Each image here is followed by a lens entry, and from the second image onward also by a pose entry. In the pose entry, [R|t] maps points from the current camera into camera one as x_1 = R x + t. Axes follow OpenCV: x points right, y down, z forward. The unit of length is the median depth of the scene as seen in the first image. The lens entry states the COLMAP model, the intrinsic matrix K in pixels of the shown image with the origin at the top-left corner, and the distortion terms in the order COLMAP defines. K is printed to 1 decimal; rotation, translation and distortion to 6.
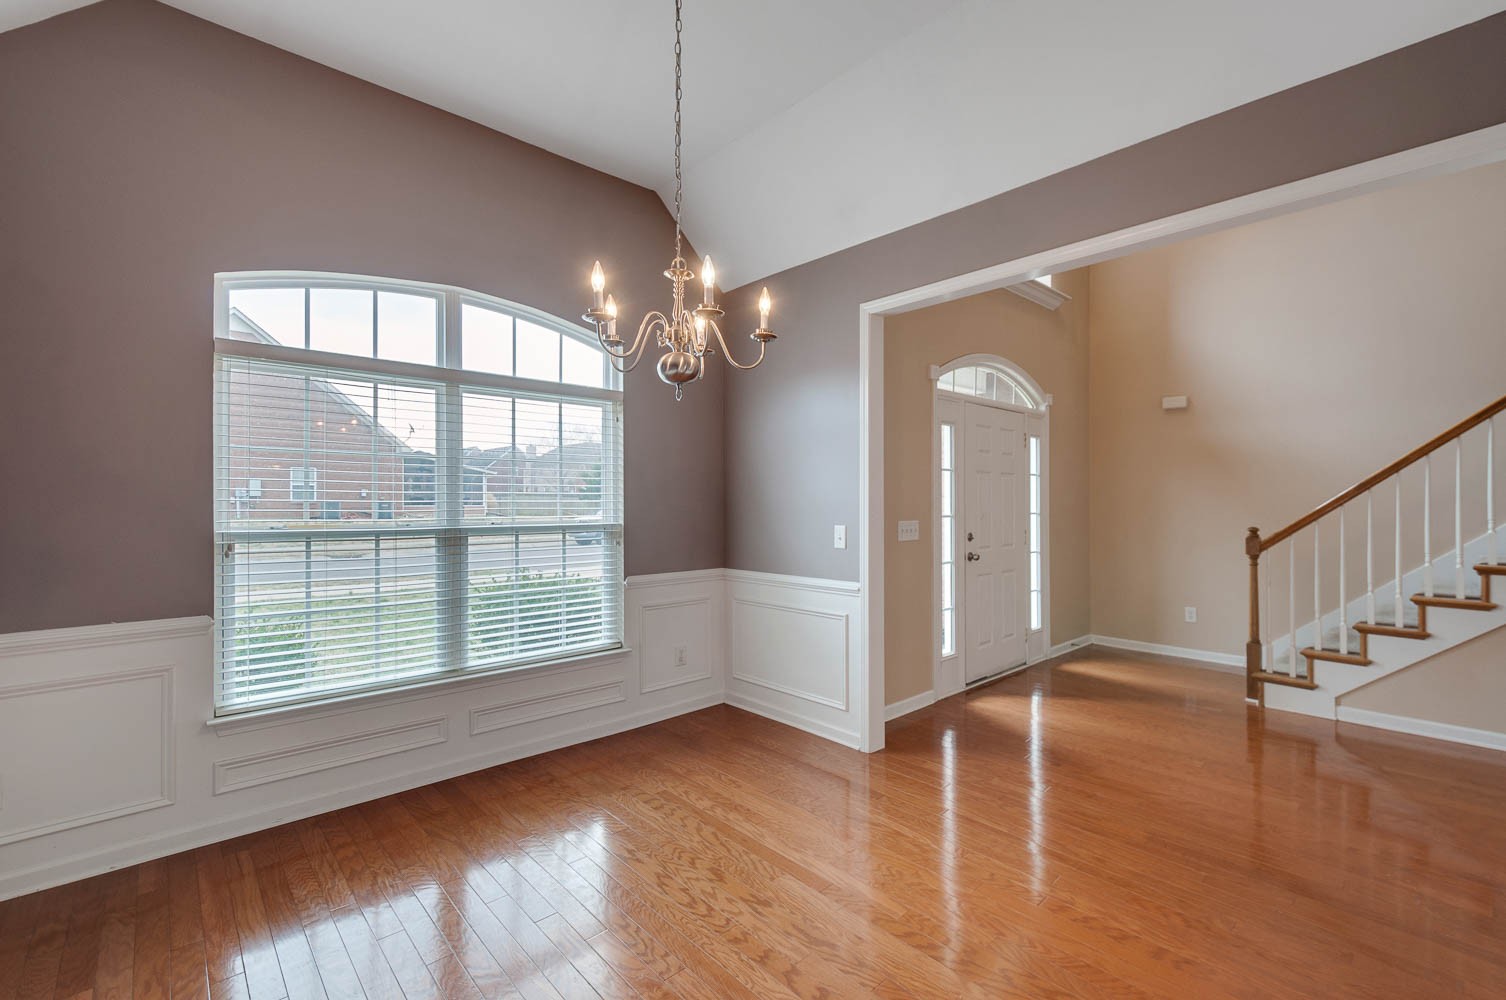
lens RADIAL K [[650.5, 0, 754.7], [0, 650.5, 502.0], [0, 0, 1]] dist [0.000994, -0.001156]
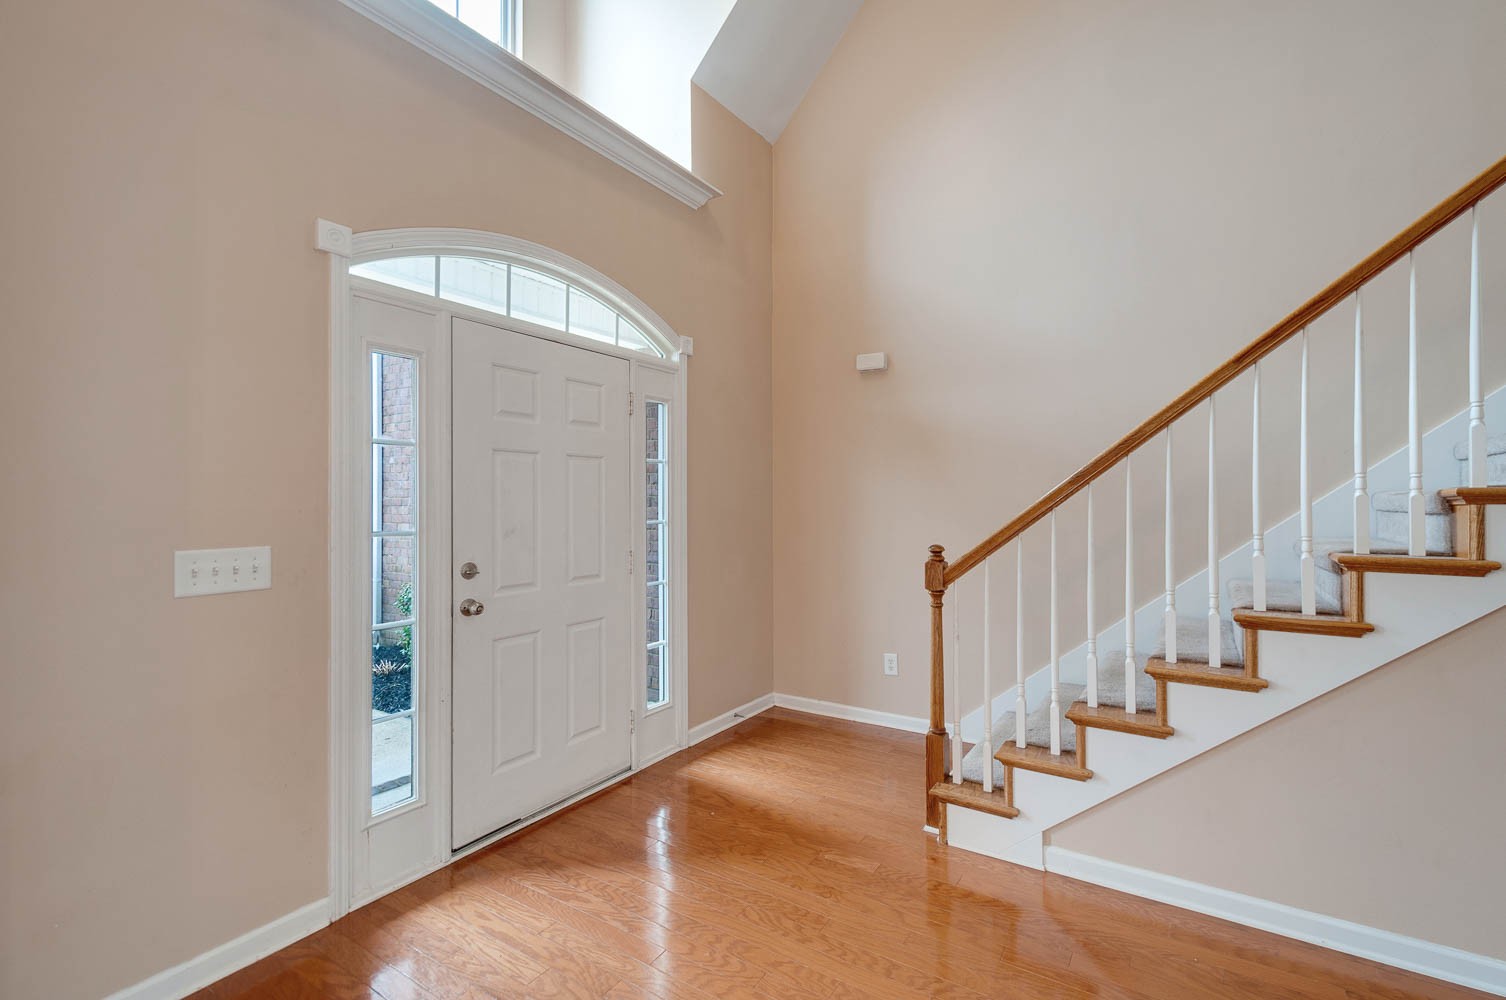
lens RADIAL K [[650.5, 0, 760.4], [0, 650.5, 500.4], [0, 0, 1]] dist [0.000994, -0.001156]
pose [[0.969808, -0.001153, 0.243867, 0.454866], [0.001705, 0.999996, -0.002053, -0.002581], [-0.243864, 0.002407, 0.969806, 0.443063]]
